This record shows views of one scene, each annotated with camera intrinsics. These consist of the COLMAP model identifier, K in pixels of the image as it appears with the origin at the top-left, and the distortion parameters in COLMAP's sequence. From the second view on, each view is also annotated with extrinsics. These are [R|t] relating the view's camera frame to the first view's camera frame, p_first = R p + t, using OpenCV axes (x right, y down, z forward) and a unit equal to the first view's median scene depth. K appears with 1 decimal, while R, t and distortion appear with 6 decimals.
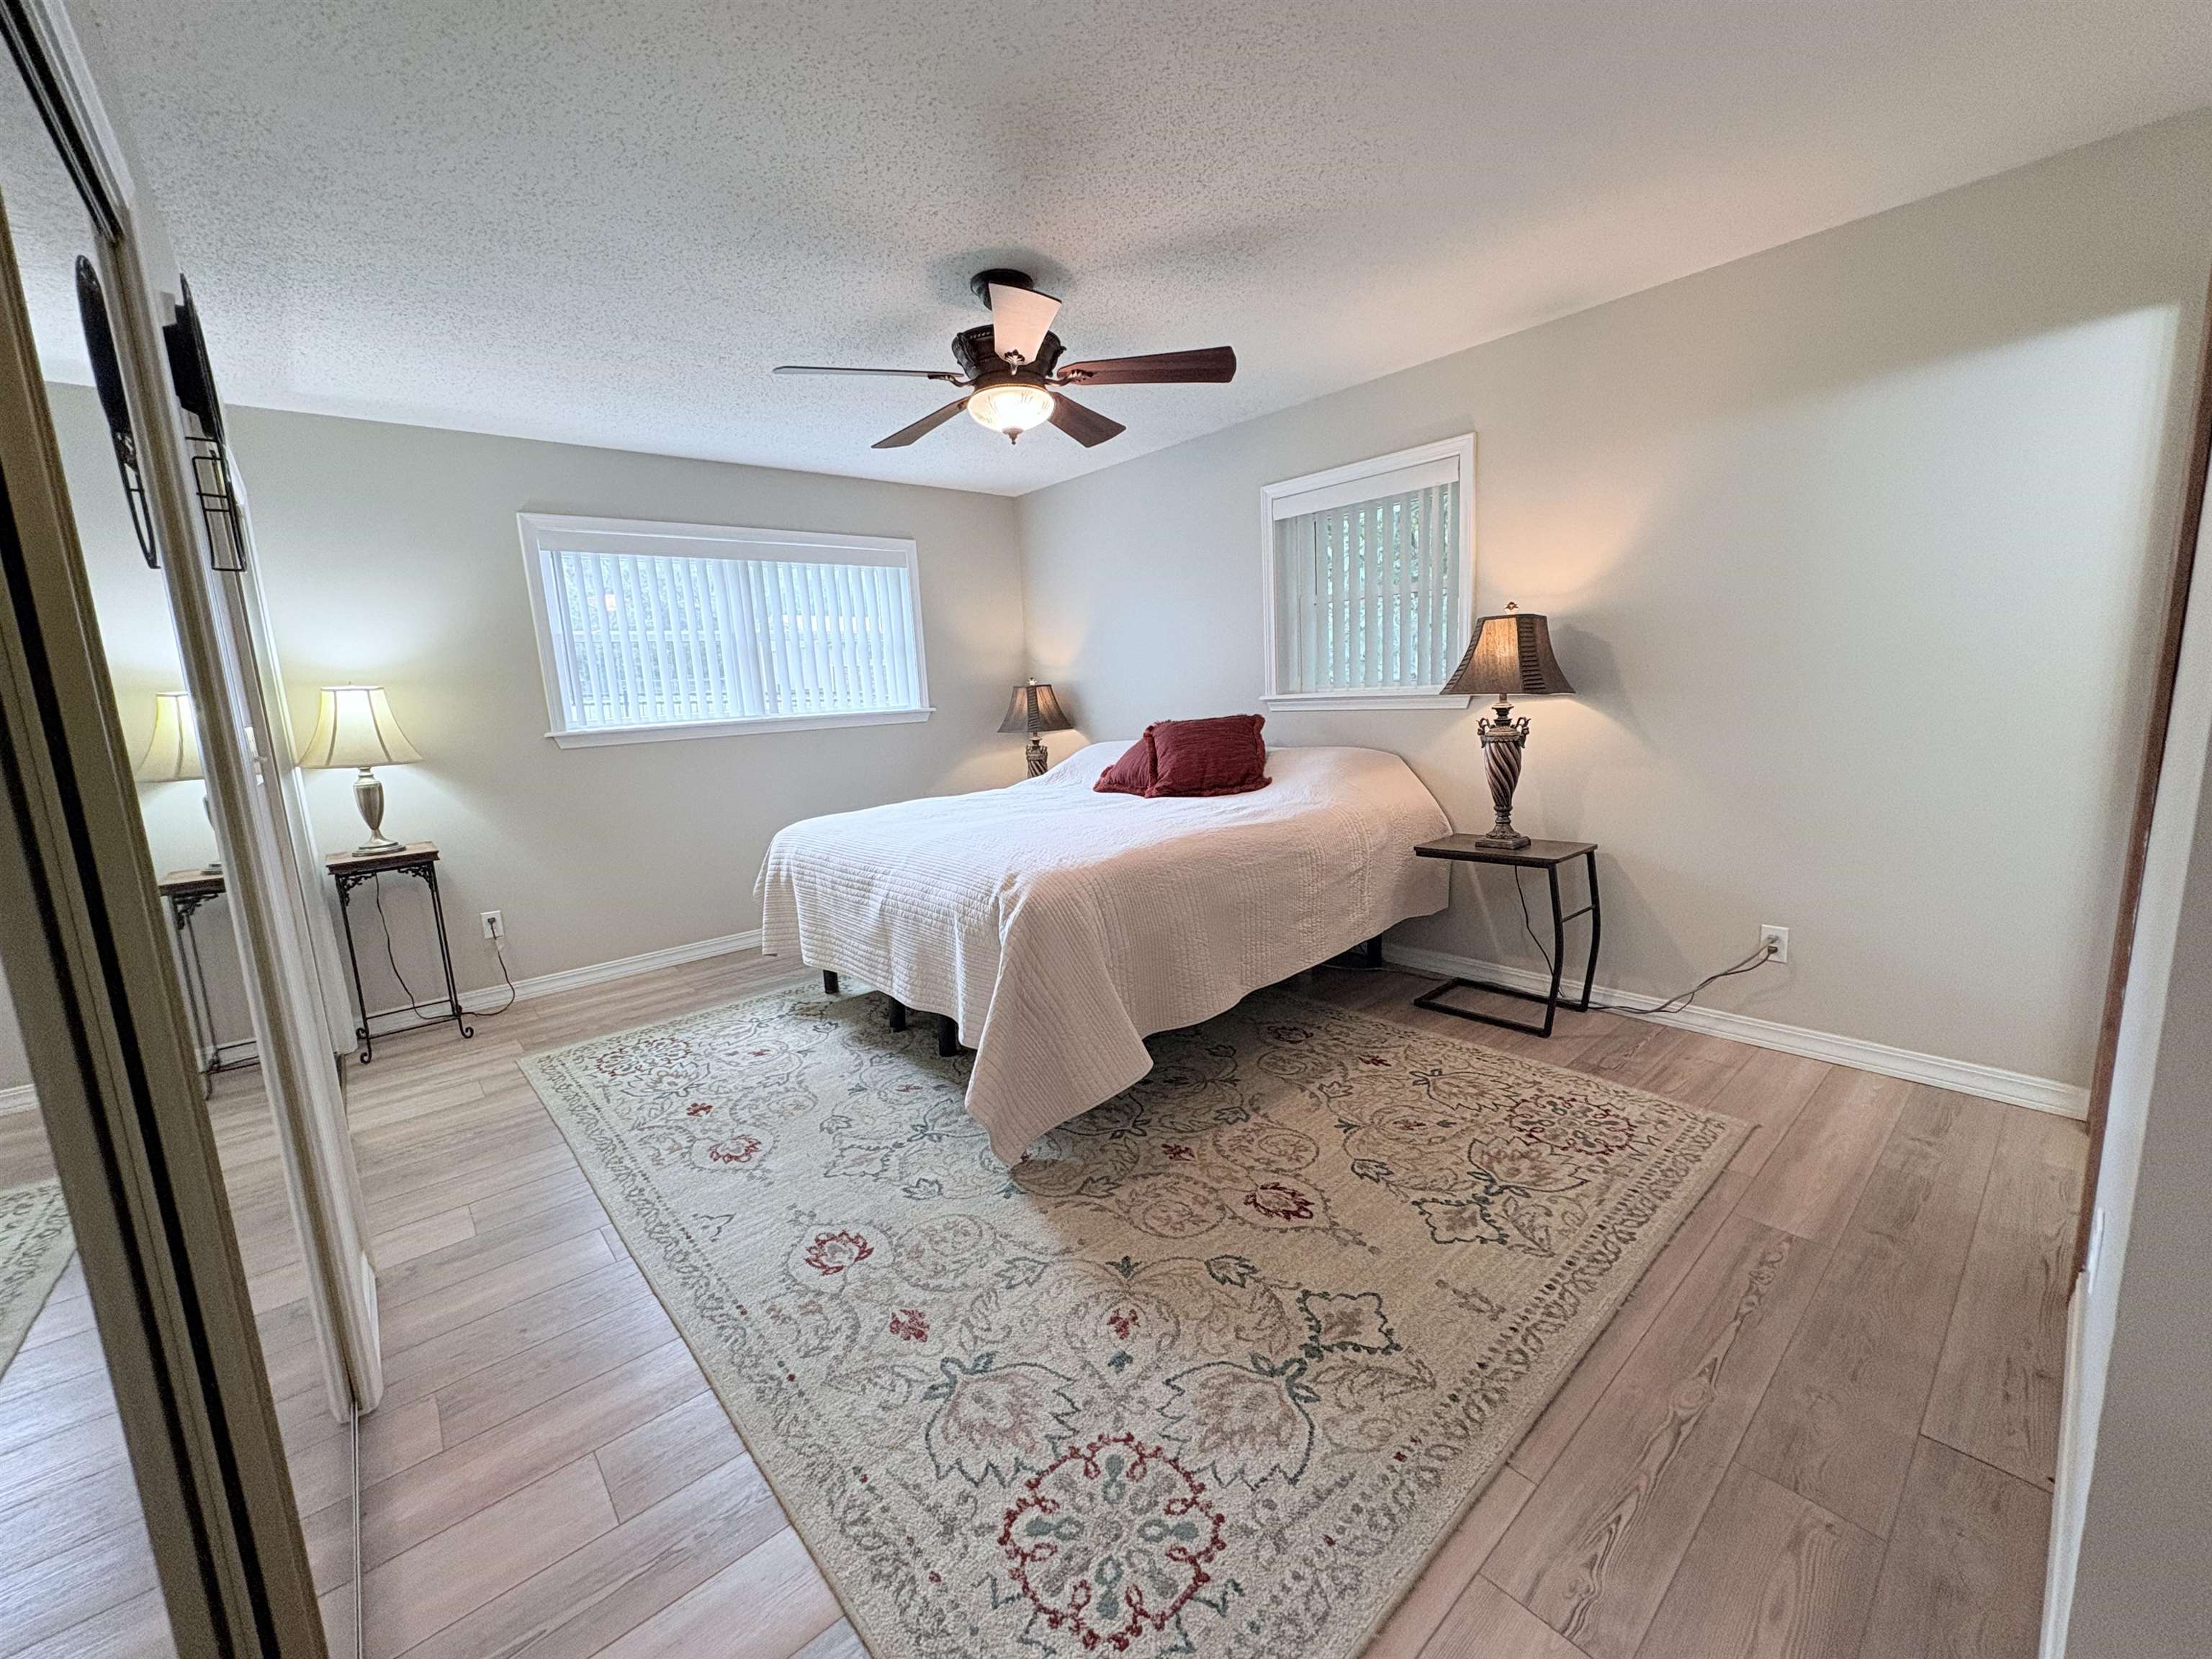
lens RADIAL K [[883.2, 0, 1106.3], [0, 883.2, 830.4], [0, 0, 1]] dist [0.000823, 0.000509]
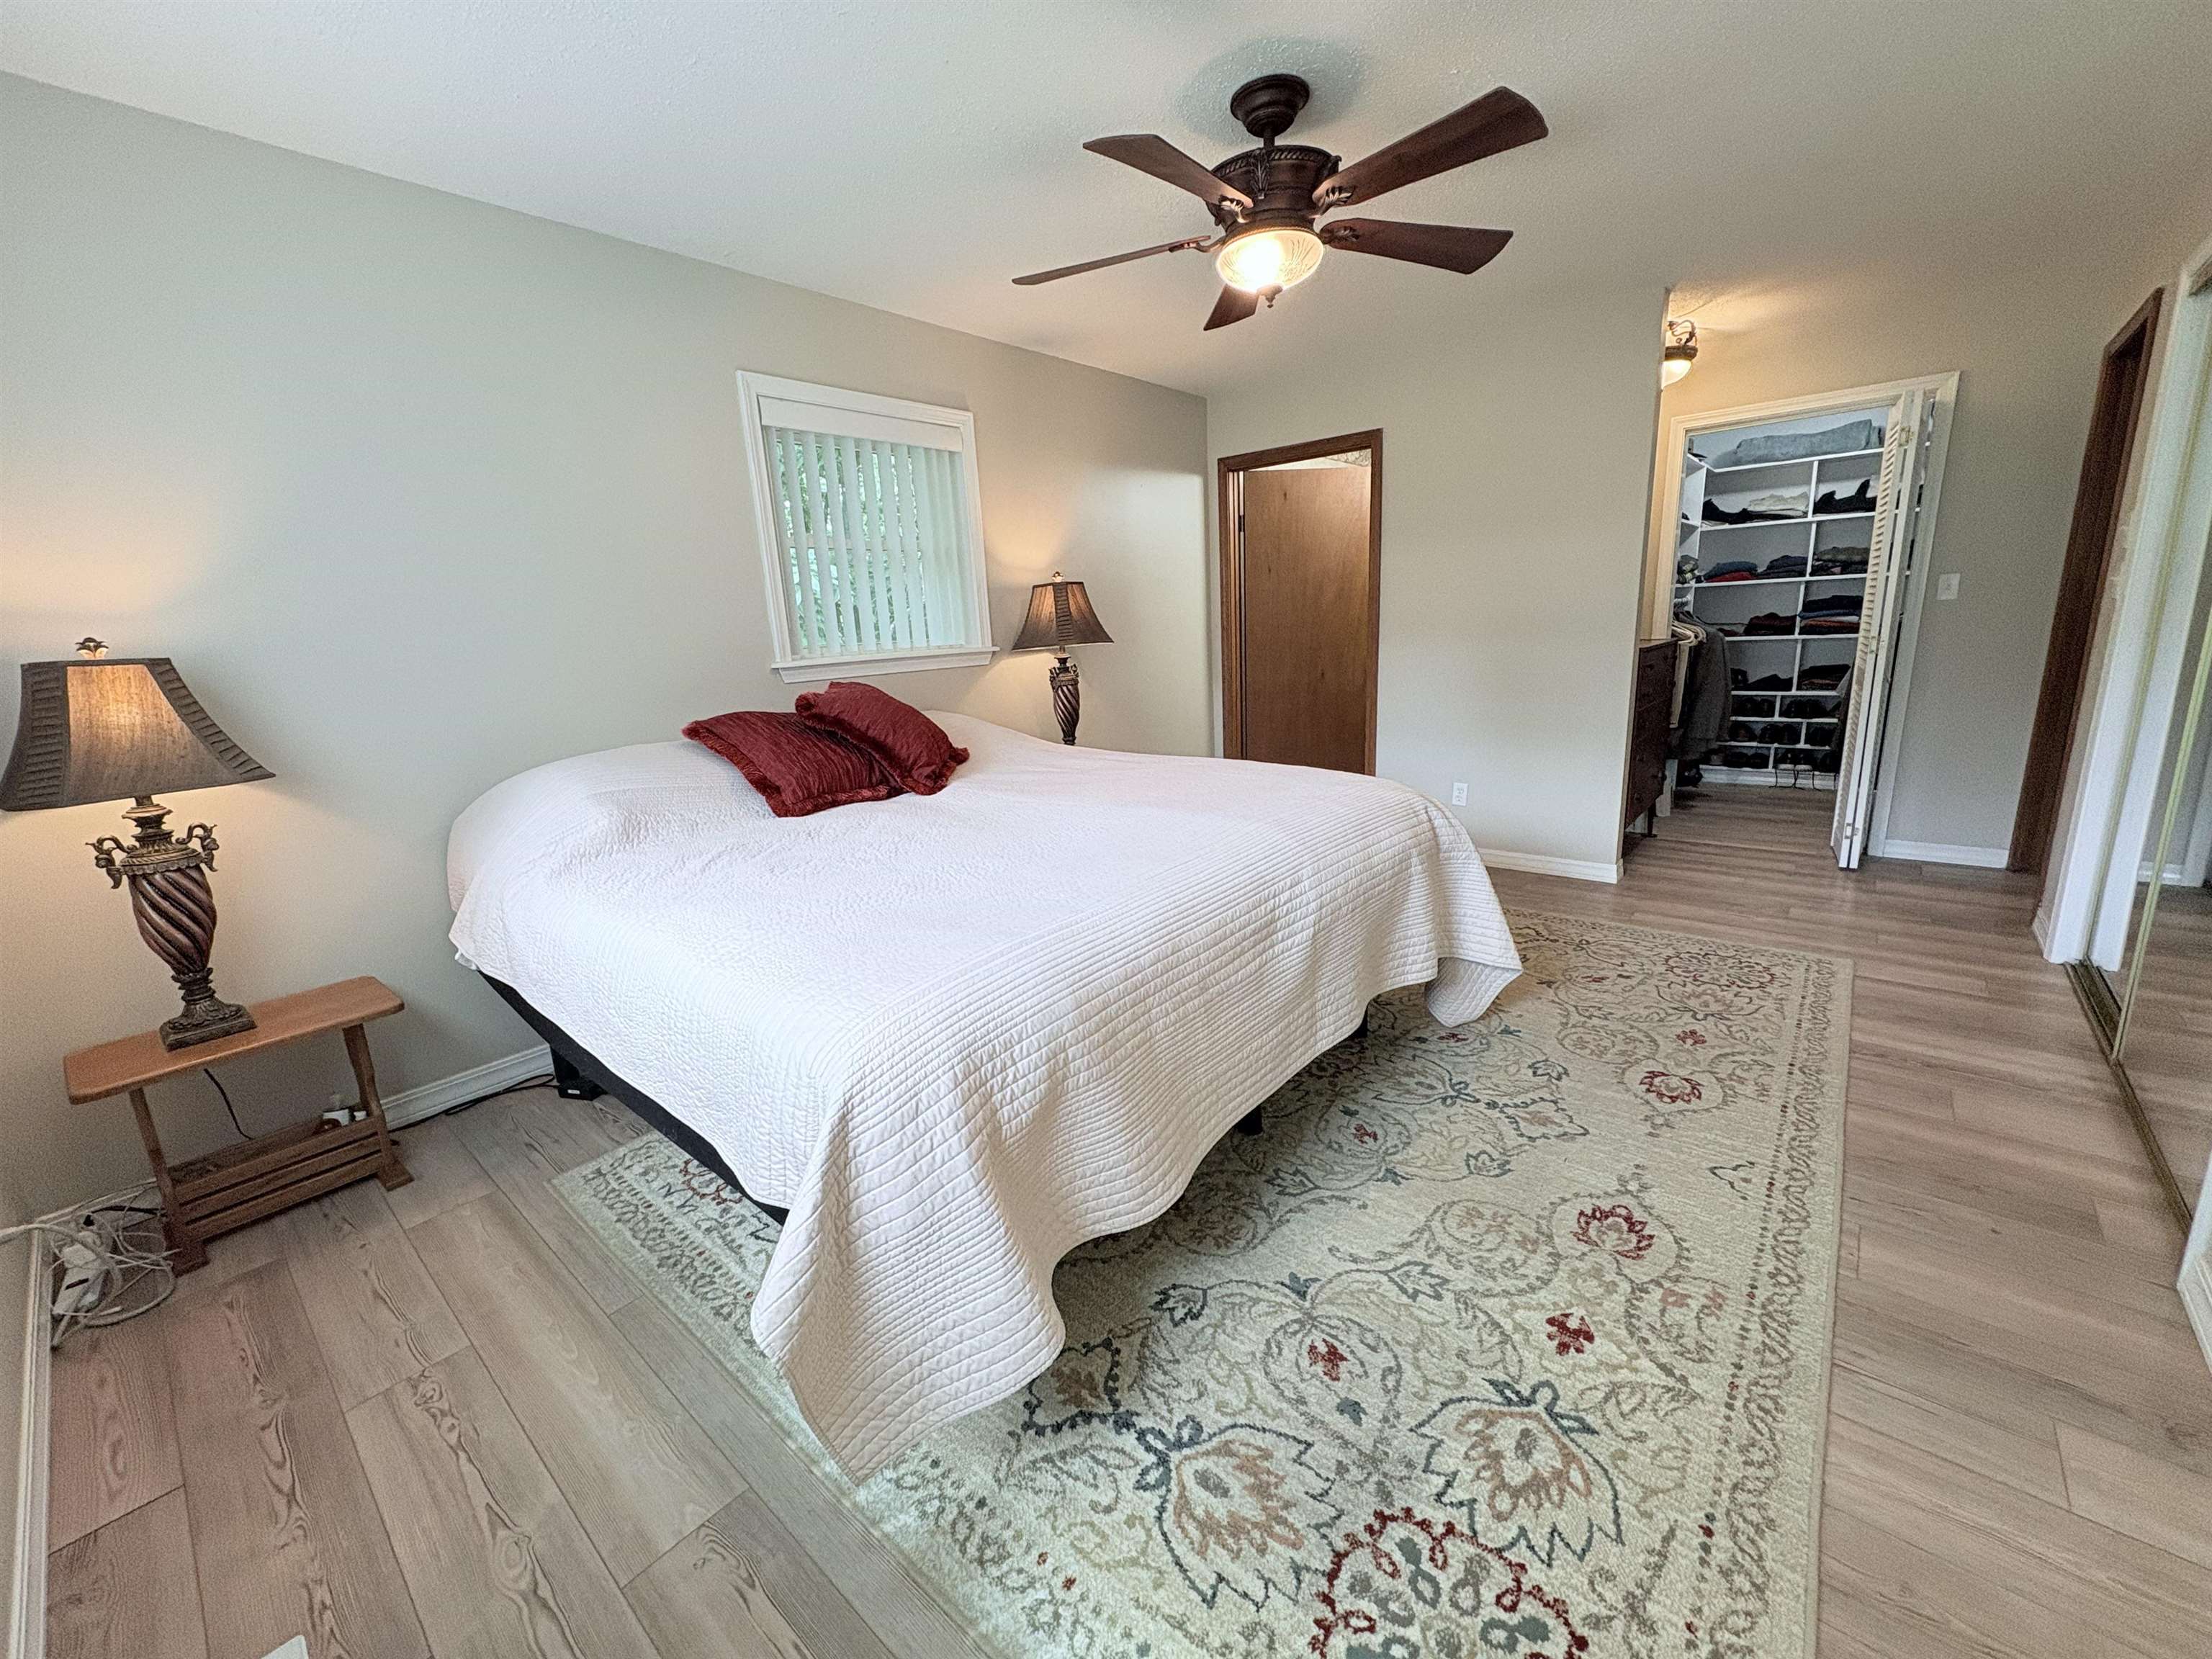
lens RADIAL K [[883.2, 0, 1105.7], [0, 883.2, 824.2], [0, 0, 1]] dist [0.000823, 0.000509]
pose [[-0.141145, -0.165063, 0.976131, -0.978571], [0.219269, 0.956301, 0.193415, -0.170388], [-0.965401, 0.241335, -0.098784, 1.357357]]
